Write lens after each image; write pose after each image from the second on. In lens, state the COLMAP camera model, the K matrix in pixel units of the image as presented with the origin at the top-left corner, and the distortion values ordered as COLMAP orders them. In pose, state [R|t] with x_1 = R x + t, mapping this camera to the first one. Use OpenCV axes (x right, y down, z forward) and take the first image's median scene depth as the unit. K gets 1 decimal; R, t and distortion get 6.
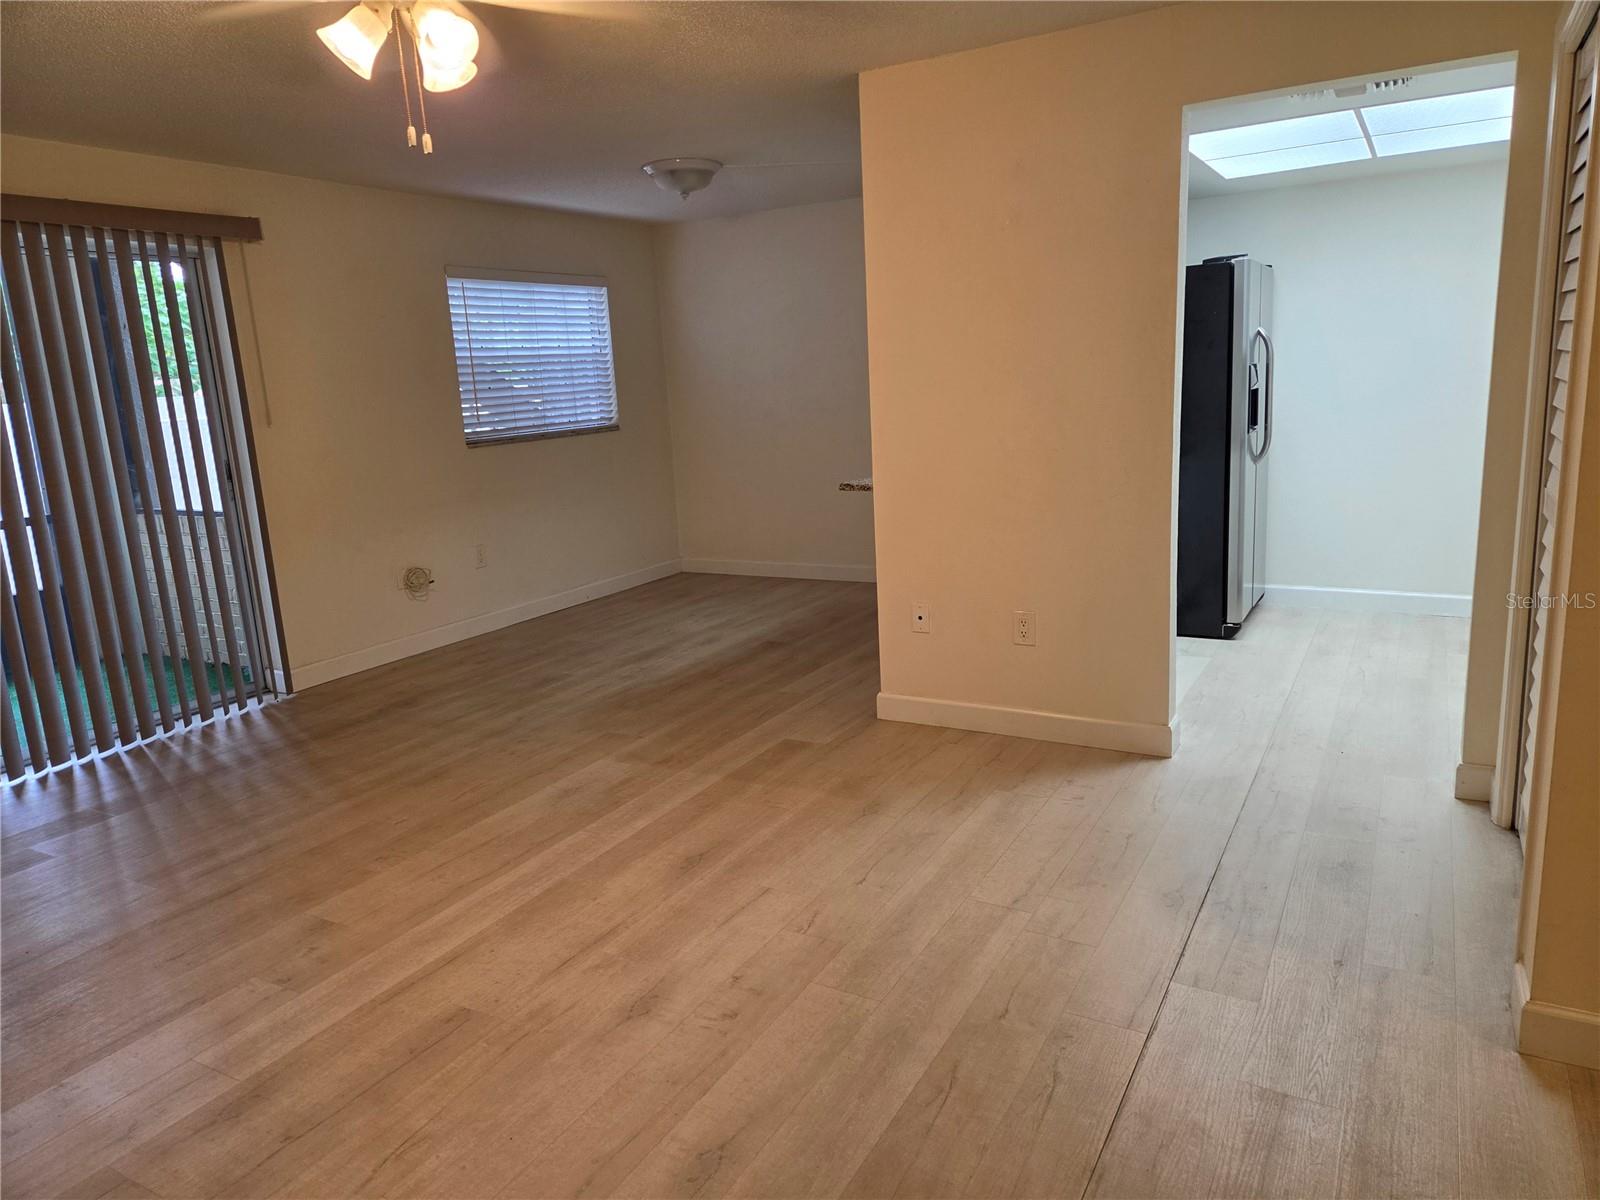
lens RADIAL K [[1074.4, 0, 814.1], [0, 1074.4, 602.2], [0, 0, 1]] dist [0.056781, -0.048091]
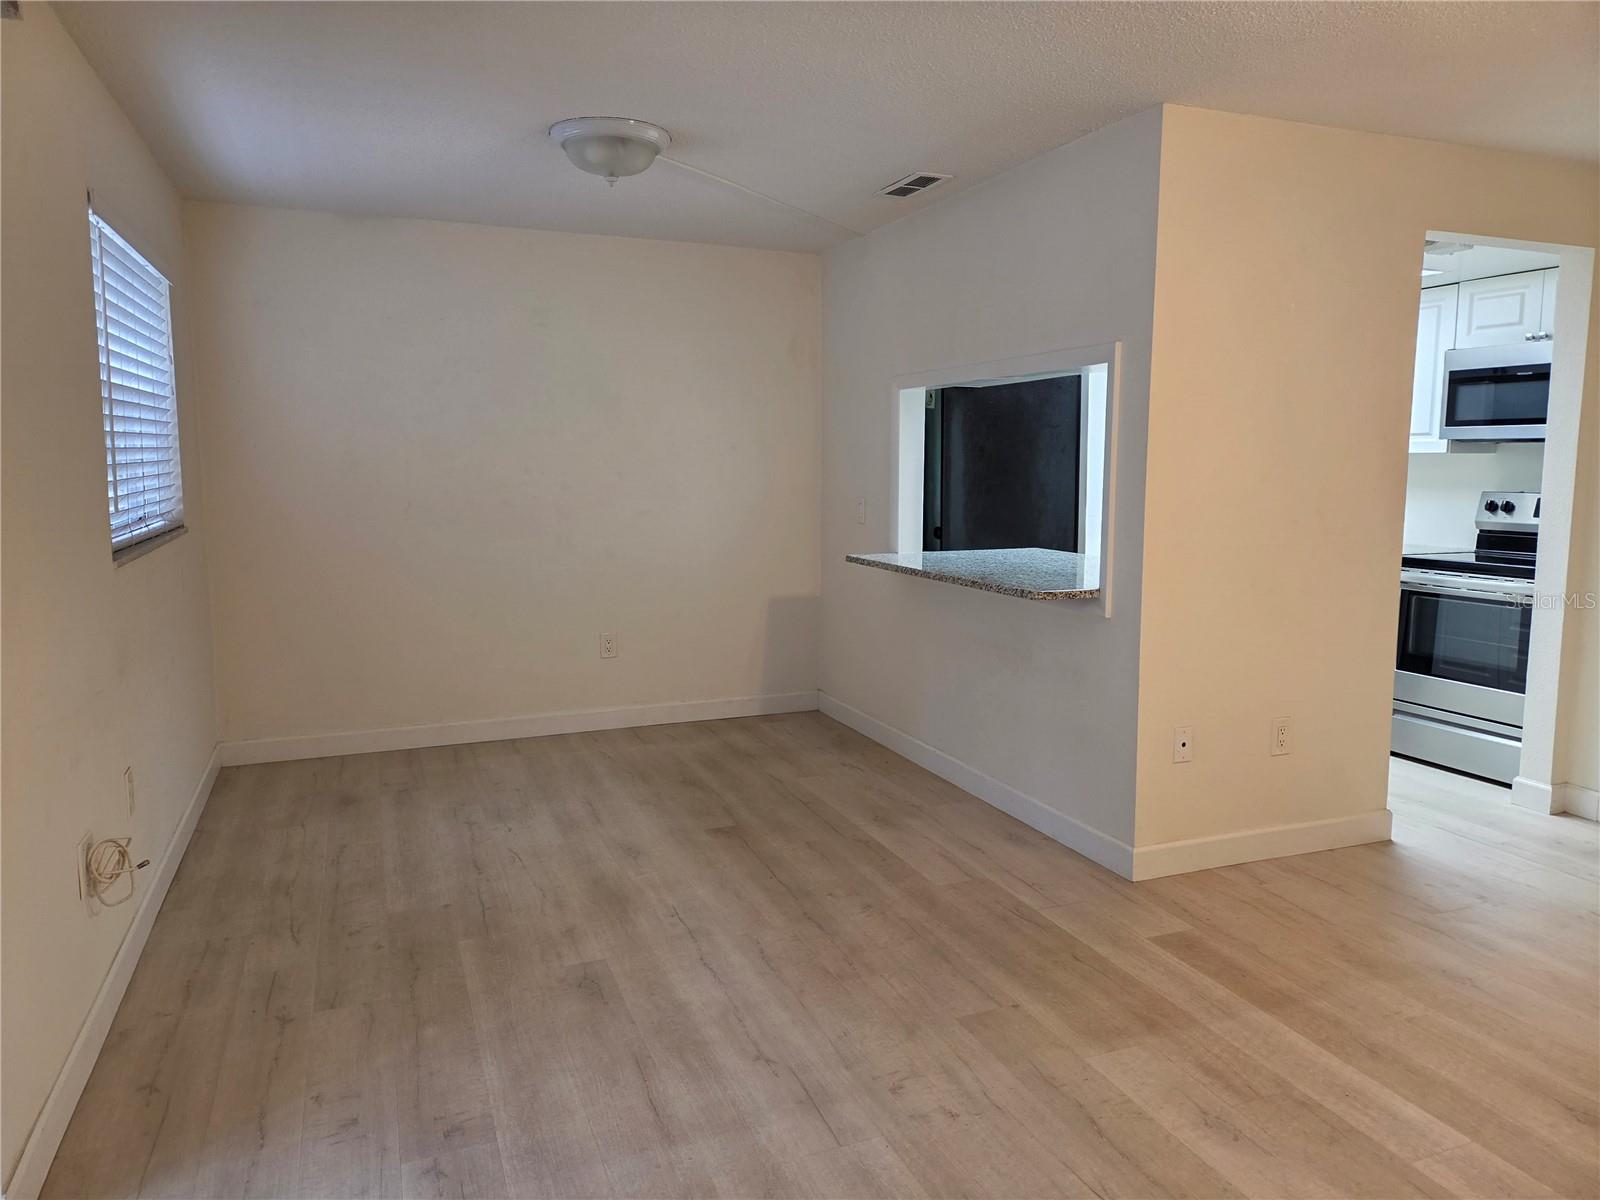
lens RADIAL K [[1074.4, 0, 796.6], [0, 1074.4, 593.6], [0, 0, 1]] dist [0.056781, -0.048091]
pose [[0.622455, -0.047939, 0.781186, -0.798144], [0.128871, 0.990776, -0.041885, -0.114375], [-0.771973, 0.126744, 0.622892, 0.739930]]
